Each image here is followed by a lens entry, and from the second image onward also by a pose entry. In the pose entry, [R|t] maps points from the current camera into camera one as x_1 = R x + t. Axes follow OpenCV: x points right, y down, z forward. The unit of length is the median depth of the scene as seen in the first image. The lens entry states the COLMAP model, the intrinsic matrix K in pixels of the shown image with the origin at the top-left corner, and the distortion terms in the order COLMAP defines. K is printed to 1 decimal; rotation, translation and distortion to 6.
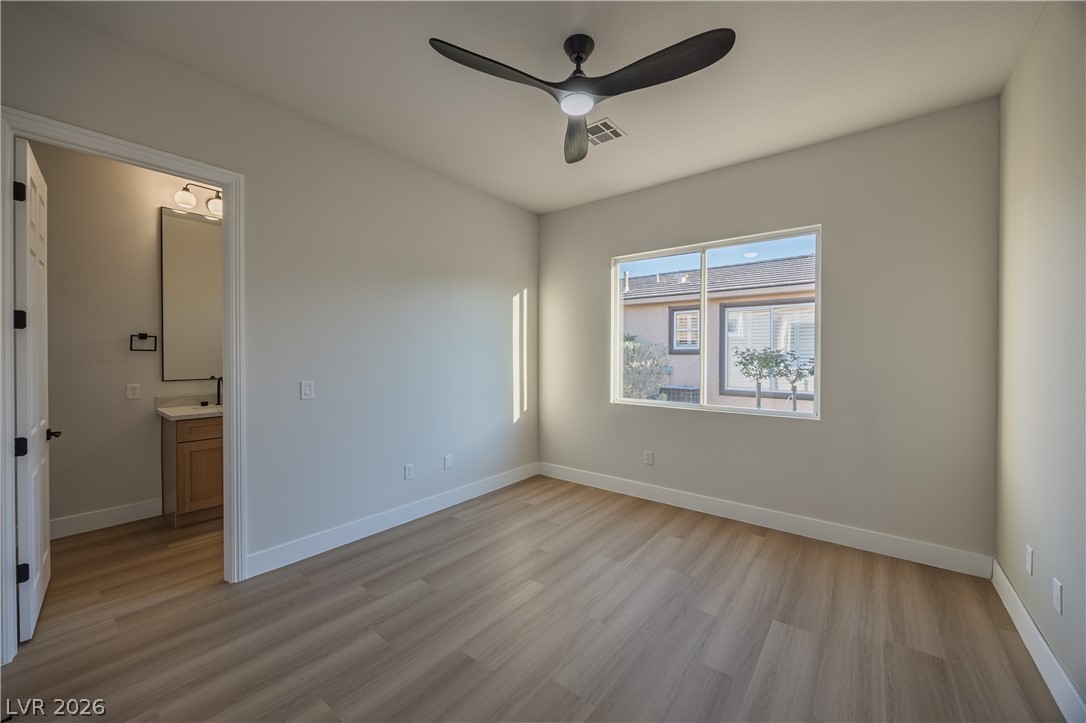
lens RADIAL K [[413.2, 0, 544.0], [0, 413.2, 358.3], [0, 0, 1]] dist [-0.003868, -0.000039]
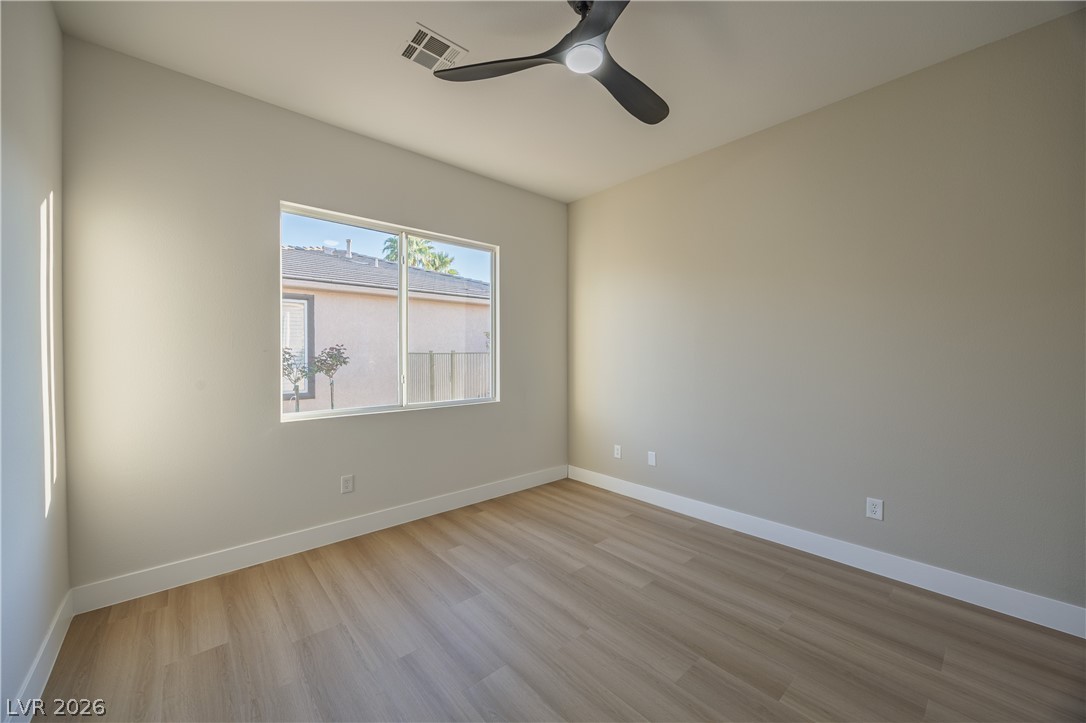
lens RADIAL K [[413.2, 0, 544.0], [0, 413.2, 358.3], [0, 0, 1]] dist [-0.003868, -0.000039]
pose [[0.169746, -0.009762, 0.985440, -0.537858], [0.012254, 0.999895, 0.007794, 0.008569], [-0.985412, 0.010753, 0.169848, 0.628661]]
